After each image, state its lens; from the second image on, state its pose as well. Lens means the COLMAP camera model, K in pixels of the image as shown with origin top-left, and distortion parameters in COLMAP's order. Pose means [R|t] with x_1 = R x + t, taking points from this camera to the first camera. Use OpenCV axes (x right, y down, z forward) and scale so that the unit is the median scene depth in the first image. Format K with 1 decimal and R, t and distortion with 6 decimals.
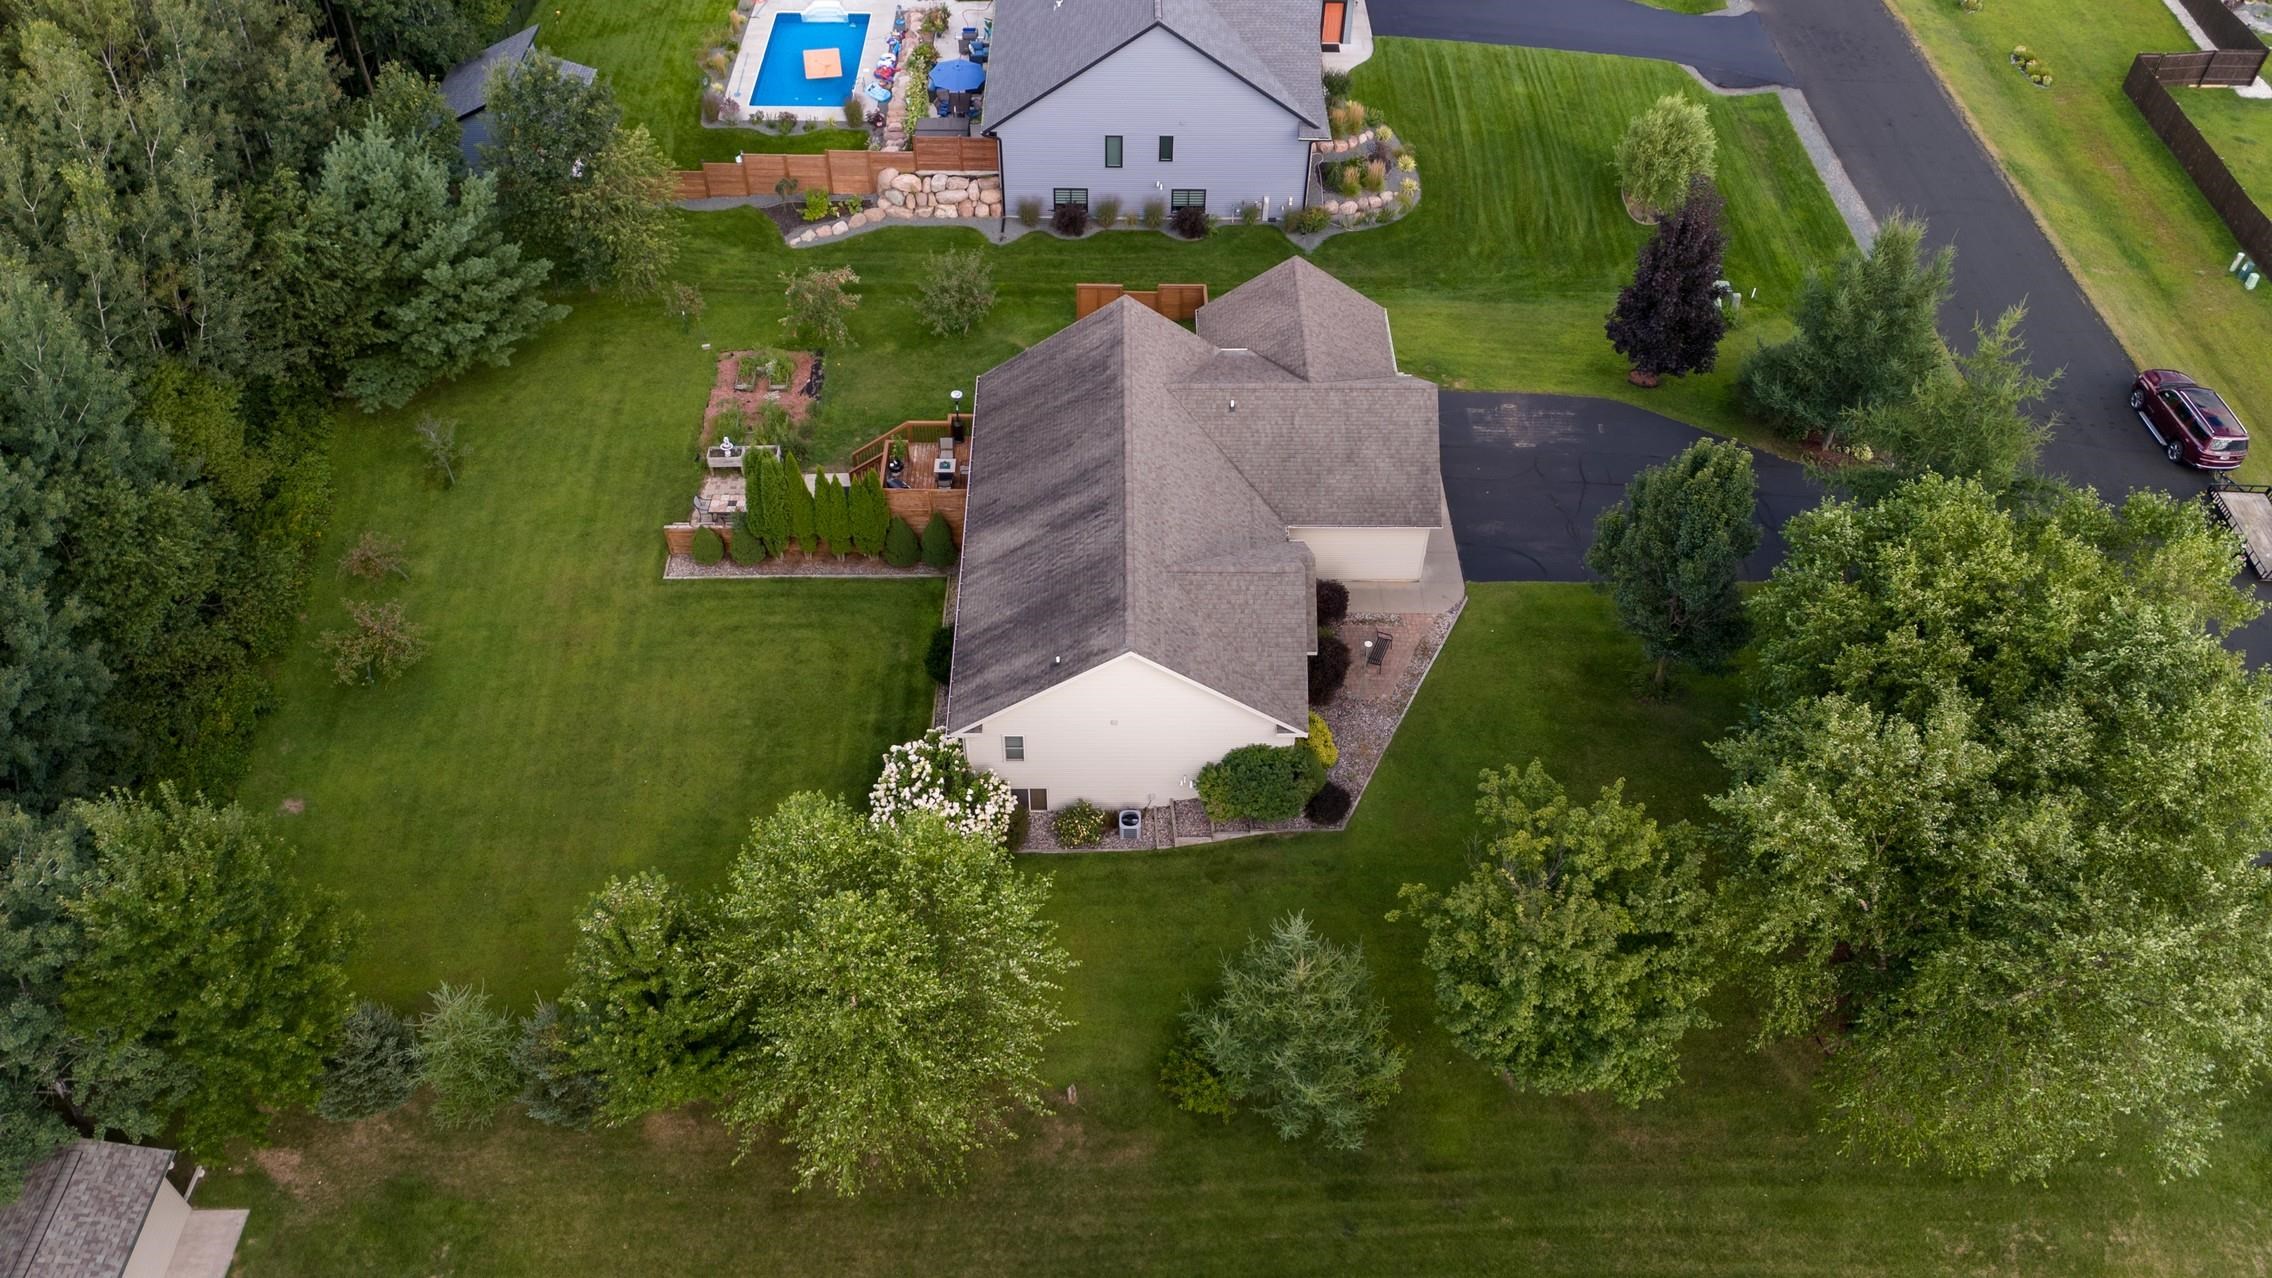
lens RADIAL K [[1670.5, 0, 1128.7], [0, 1670.5, 634.5], [0, 0, 1]] dist [0.073885, -0.066825]
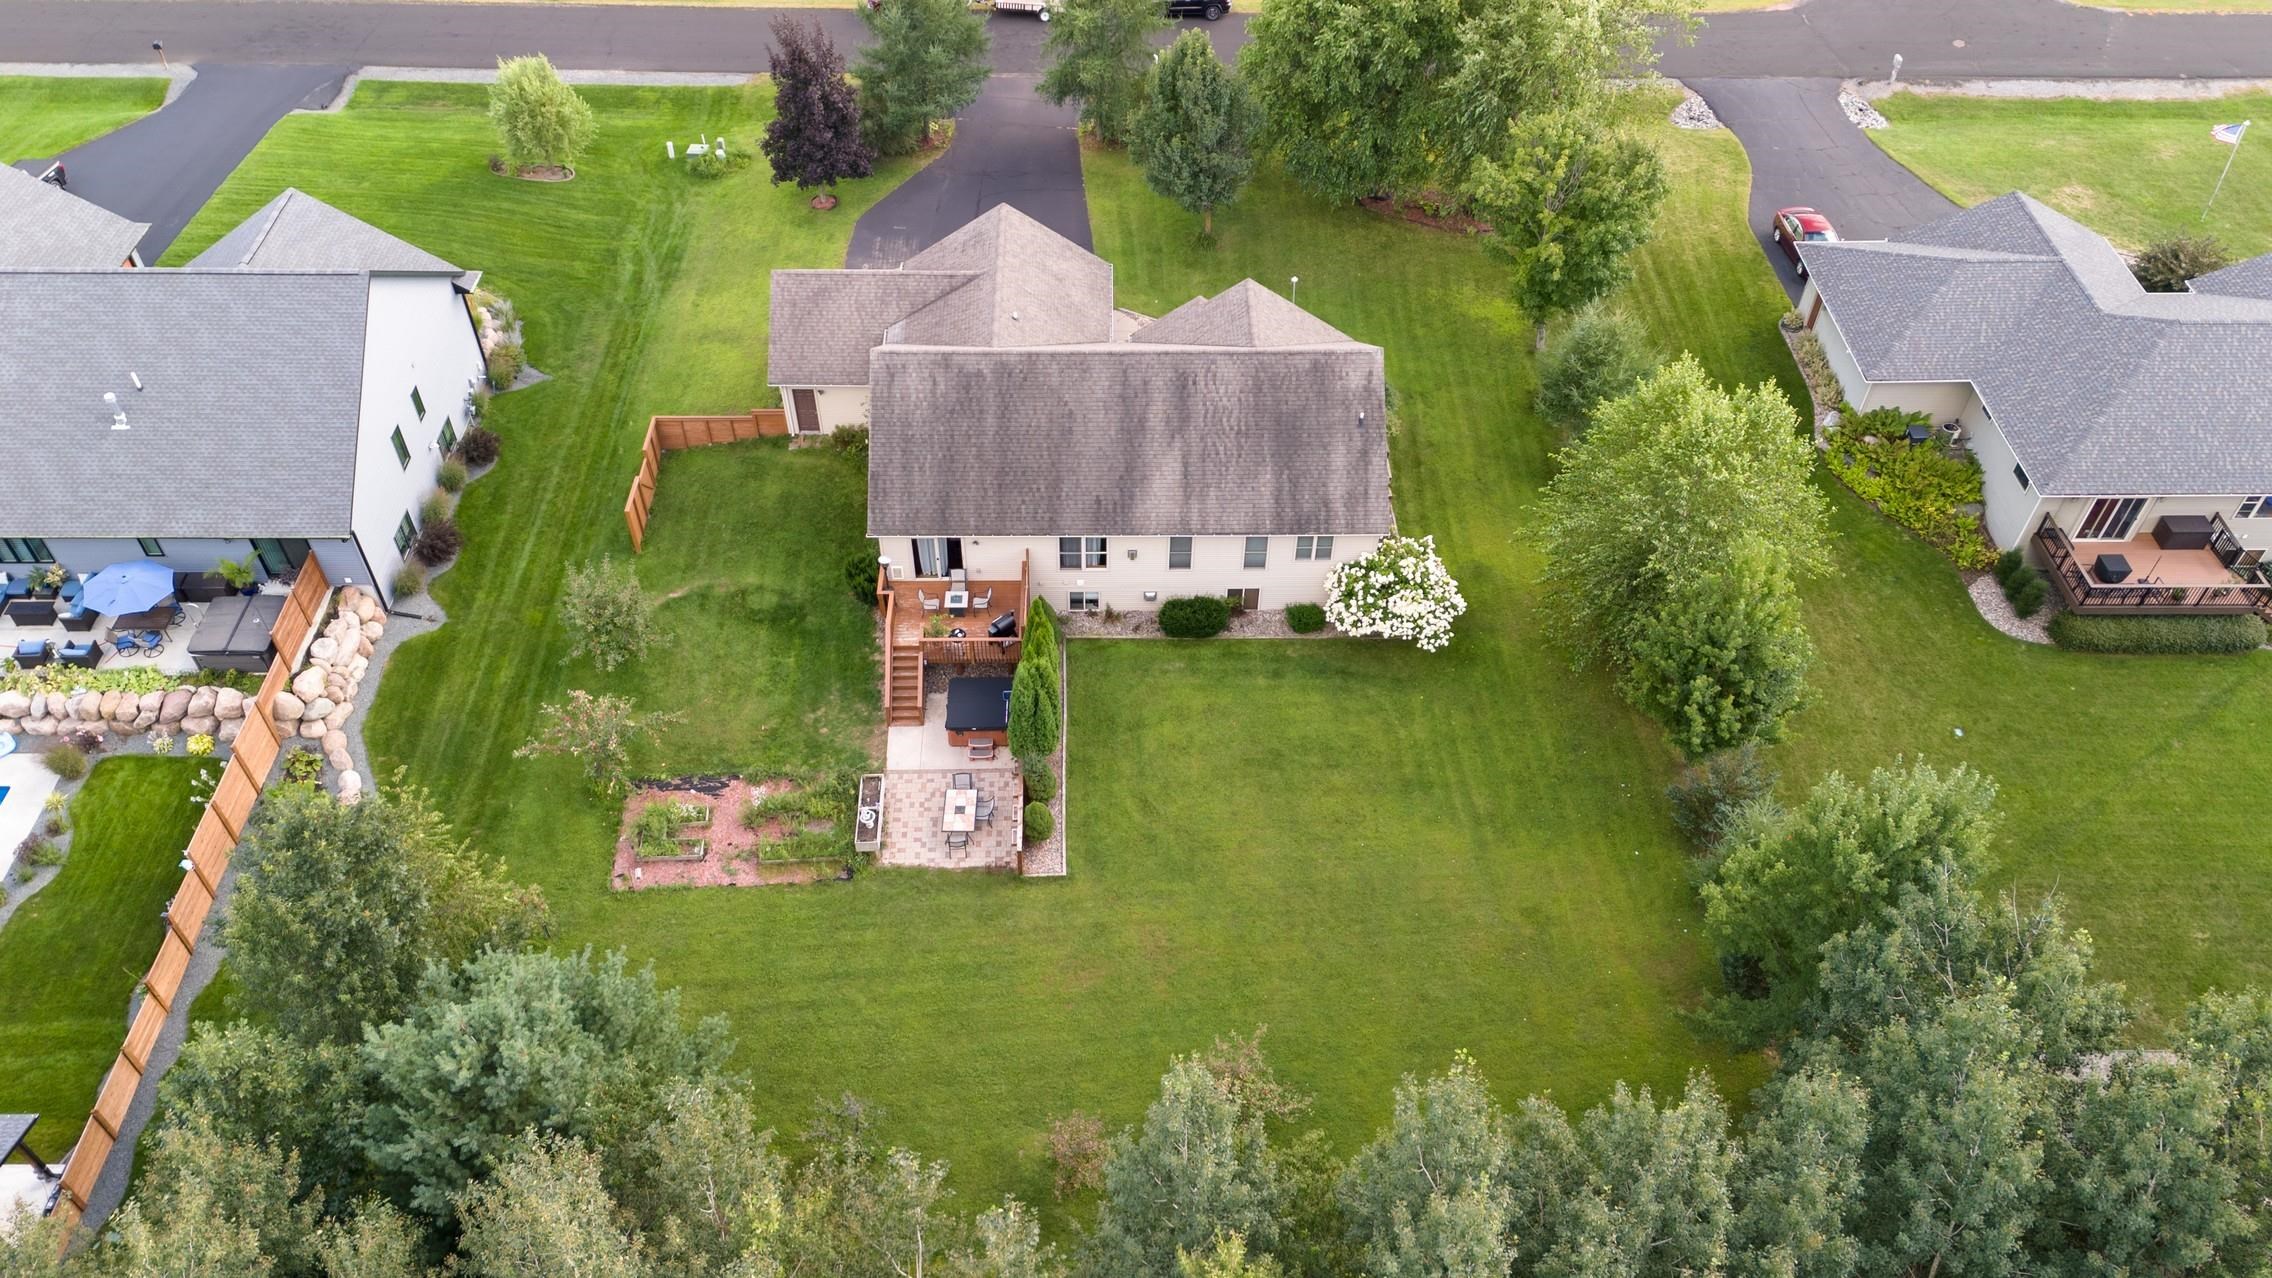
lens RADIAL K [[1670.5, 0, 1128.7], [0, 1670.5, 634.5], [0, 0, 1]] dist [0.073885, -0.066825]
pose [[-0.008319, -0.723505, 0.690269, -0.630703], [0.708498, 0.482868, 0.514655, -0.413224], [-0.705664, 0.493336, 0.508585, 0.392096]]
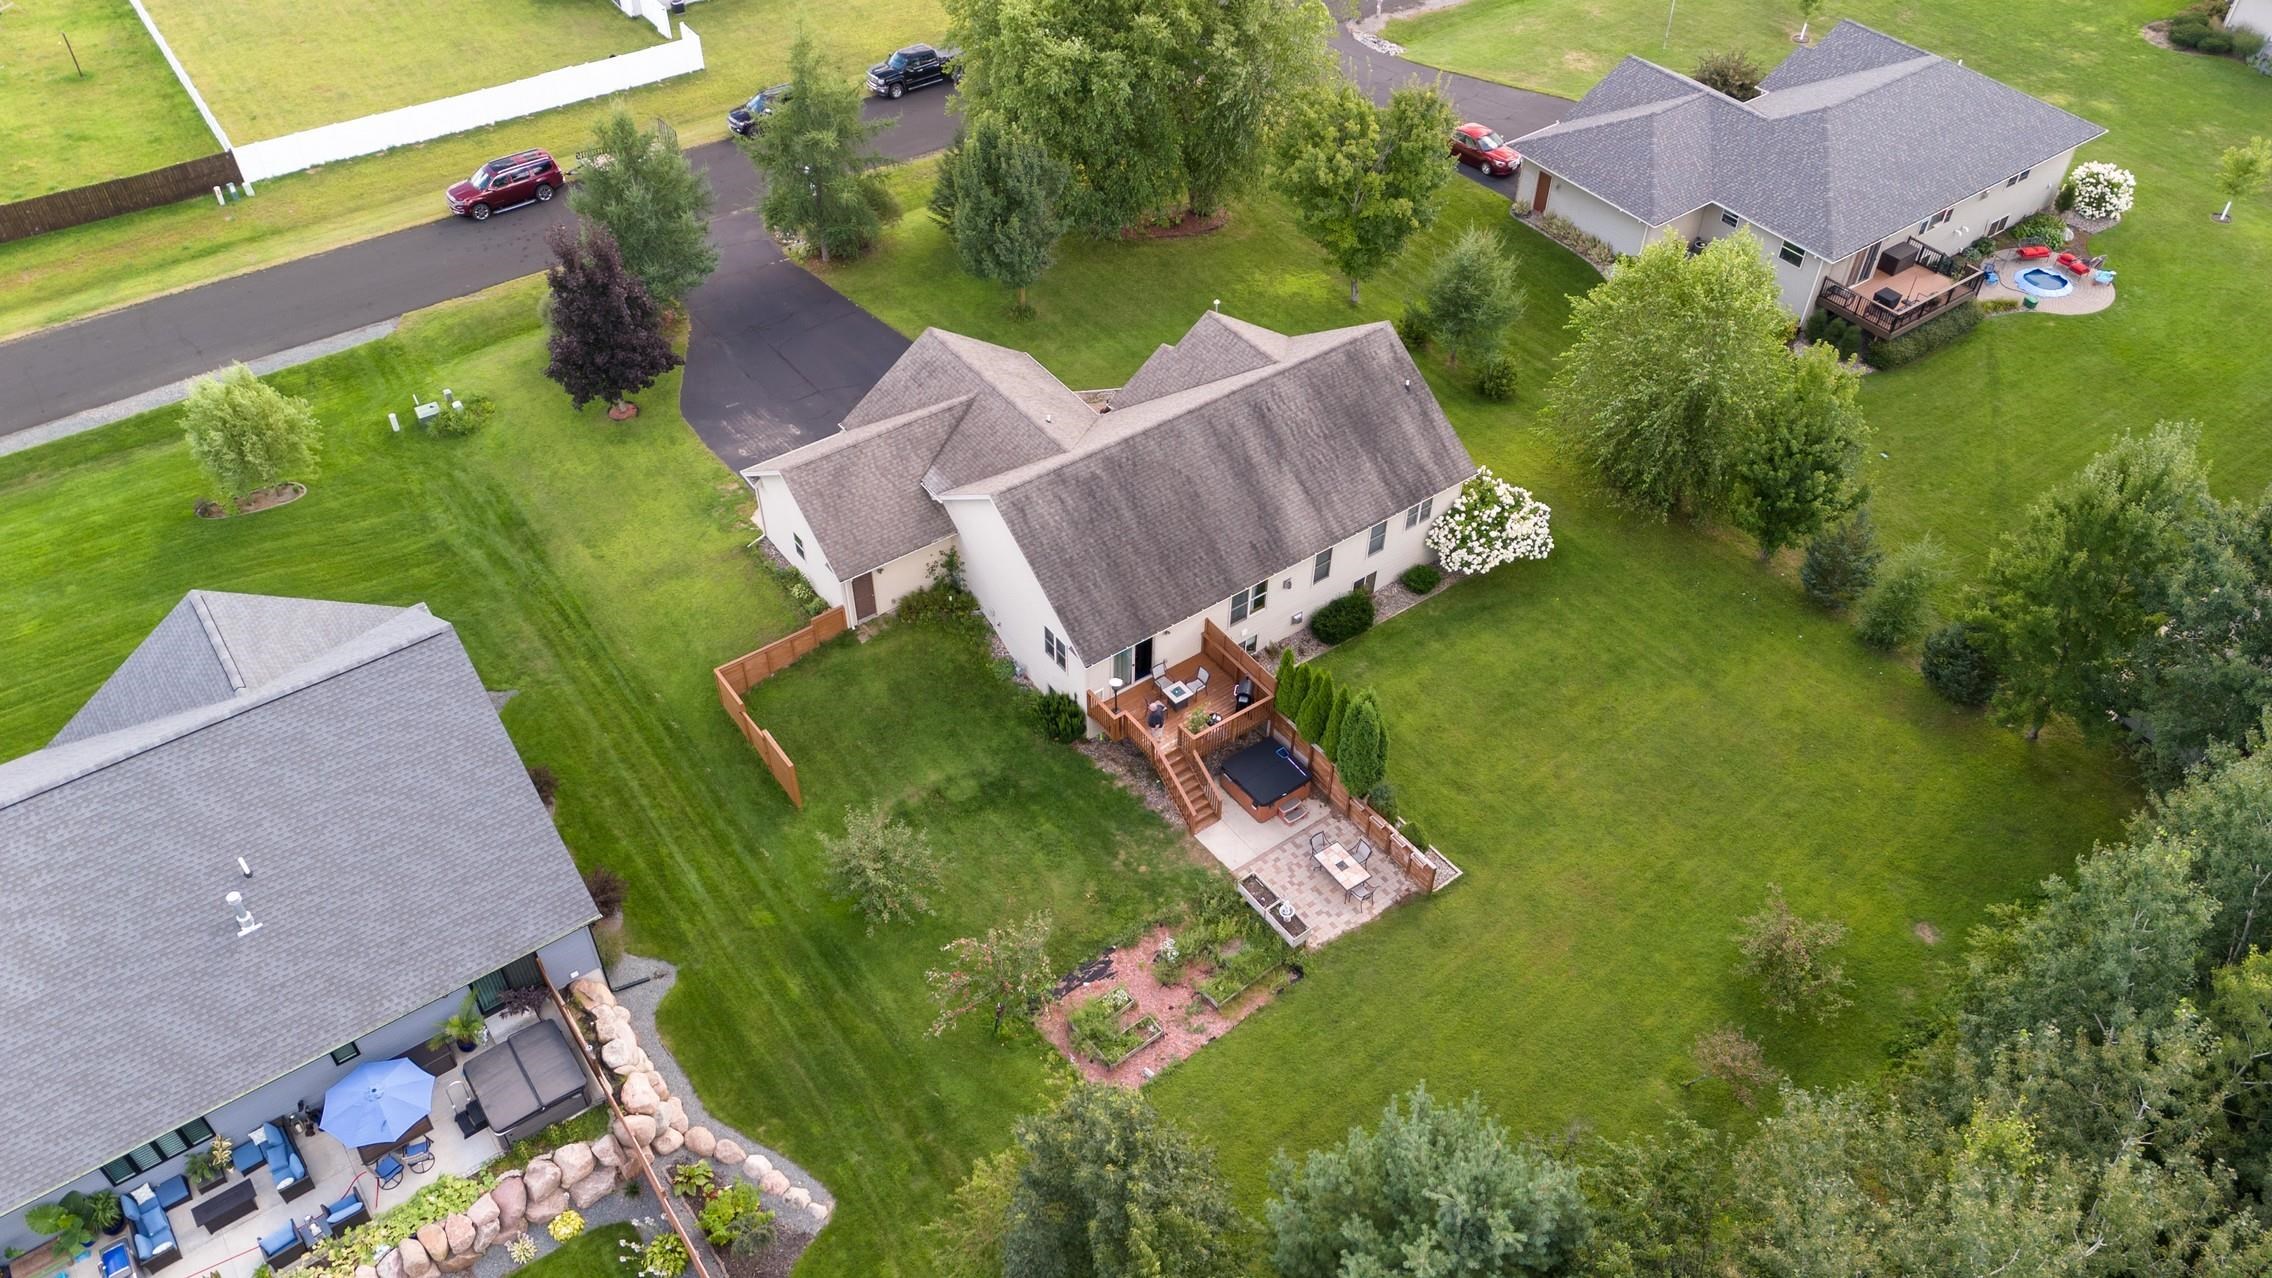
lens RADIAL K [[1660.8, 0, 1126.6], [0, 1660.8, 635.8], [0, 0, 1]] dist [0.109934, -0.161532]
pose [[-0.582307, -0.570010, 0.579661, -0.496111], [0.571109, 0.220626, 0.790670, -0.693395], [-0.578578, 0.791462, 0.197066, 0.674578]]
